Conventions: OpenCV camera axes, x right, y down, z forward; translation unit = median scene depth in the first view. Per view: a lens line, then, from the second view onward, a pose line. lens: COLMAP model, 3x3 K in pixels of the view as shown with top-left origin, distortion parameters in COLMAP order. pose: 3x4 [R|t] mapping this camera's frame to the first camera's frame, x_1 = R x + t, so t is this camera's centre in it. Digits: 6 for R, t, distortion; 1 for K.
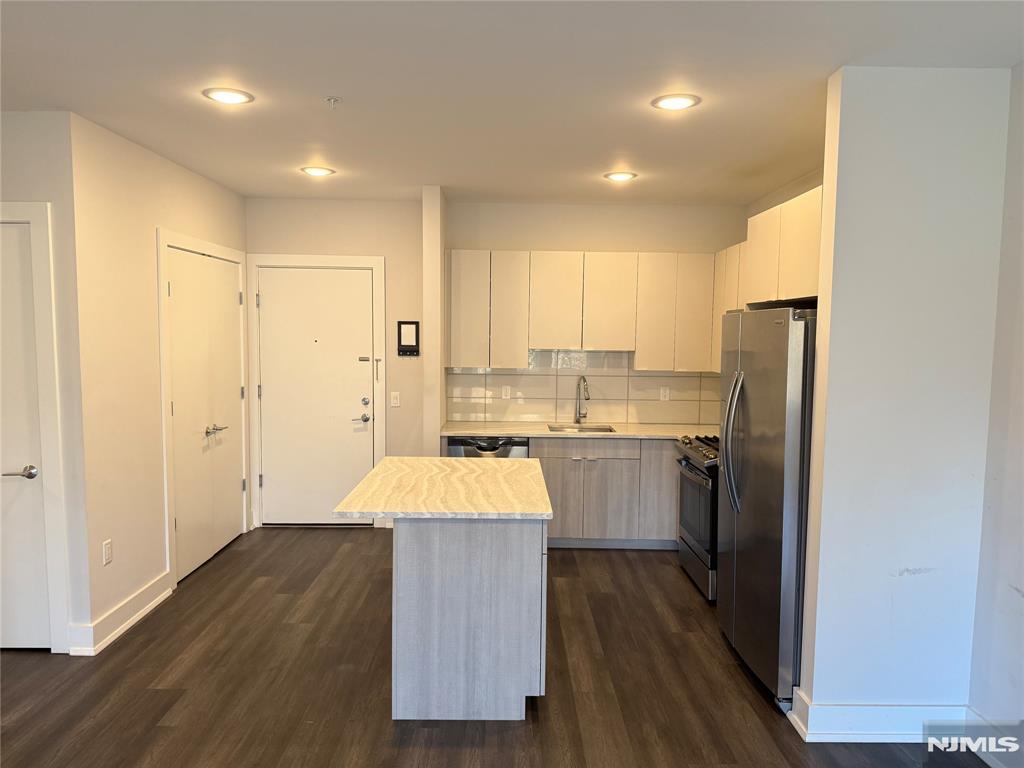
lens RADIAL K [[726.8, 0, 516.2], [0, 726.8, 388.7], [0, 0, 1]] dist [0.097149, -0.149459]
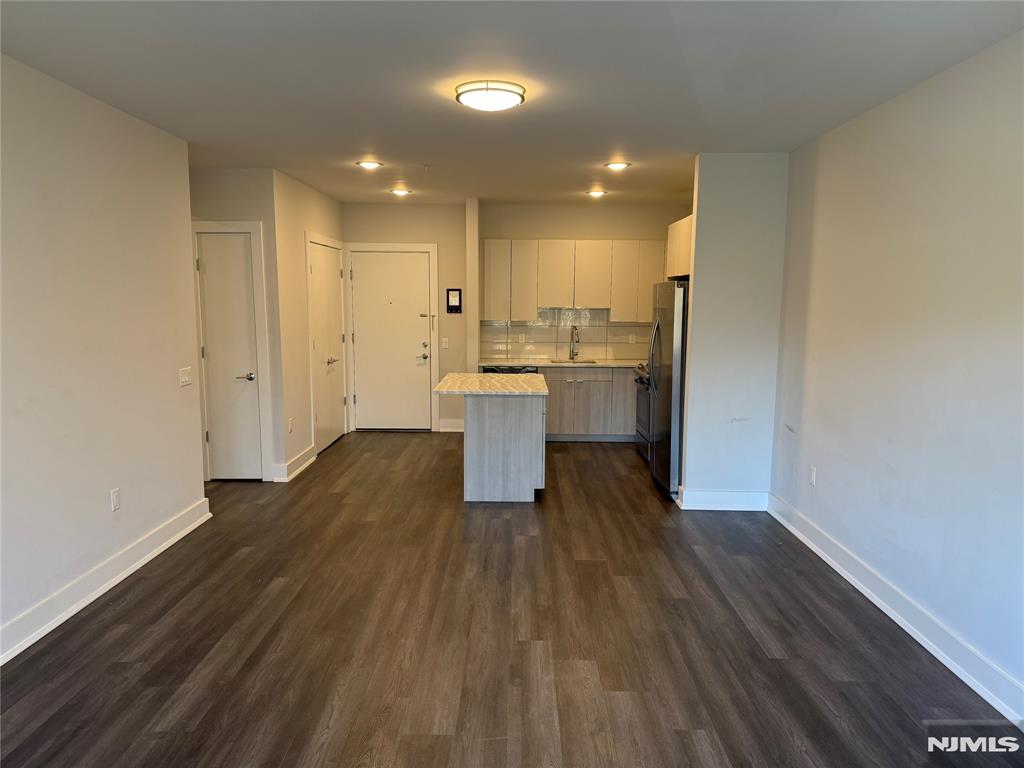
lens RADIAL K [[726.8, 0, 516.2], [0, 726.8, 388.7], [0, 0, 1]] dist [0.097149, -0.149459]
pose [[0.999842, -0.003193, -0.017466, -0.000373], [0.003991, 0.998940, 0.045866, 0.044568], [0.017301, -0.045928, 0.998795, -0.506346]]
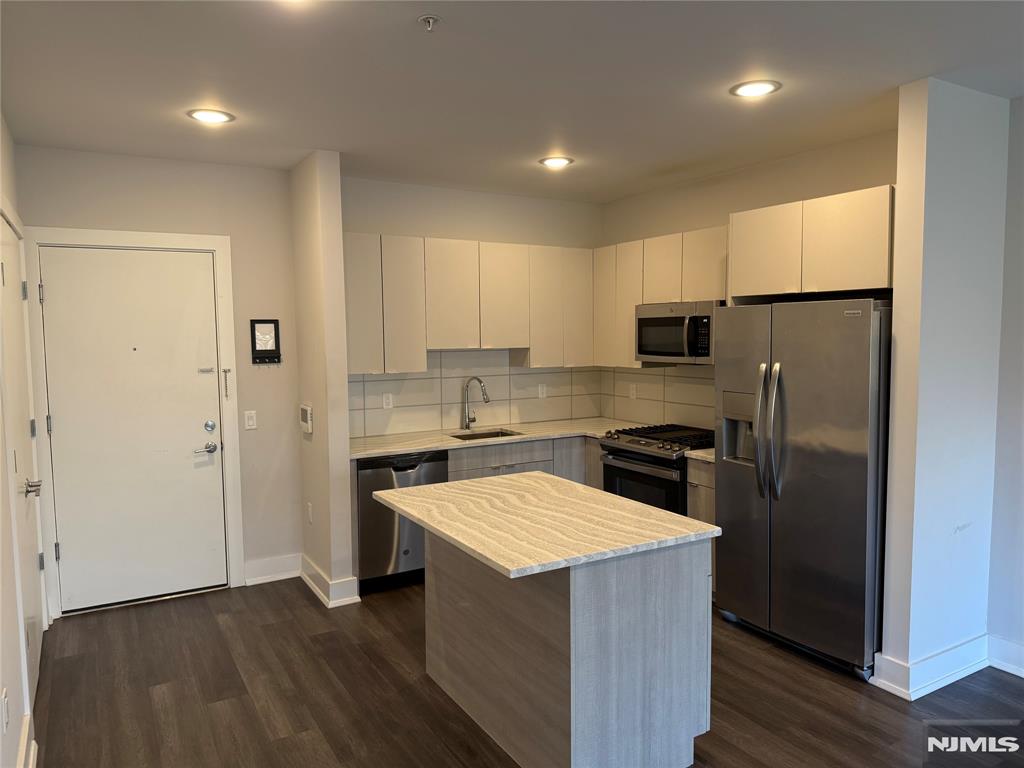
lens RADIAL K [[726.8, 0, 516.2], [0, 726.8, 388.7], [0, 0, 1]] dist [0.097149, -0.149459]
pose [[0.865914, -0.062186, 0.496313, -0.350841], [0.060491, 0.997978, 0.019504, -0.019220], [-0.496522, 0.013134, 0.867925, 0.197441]]
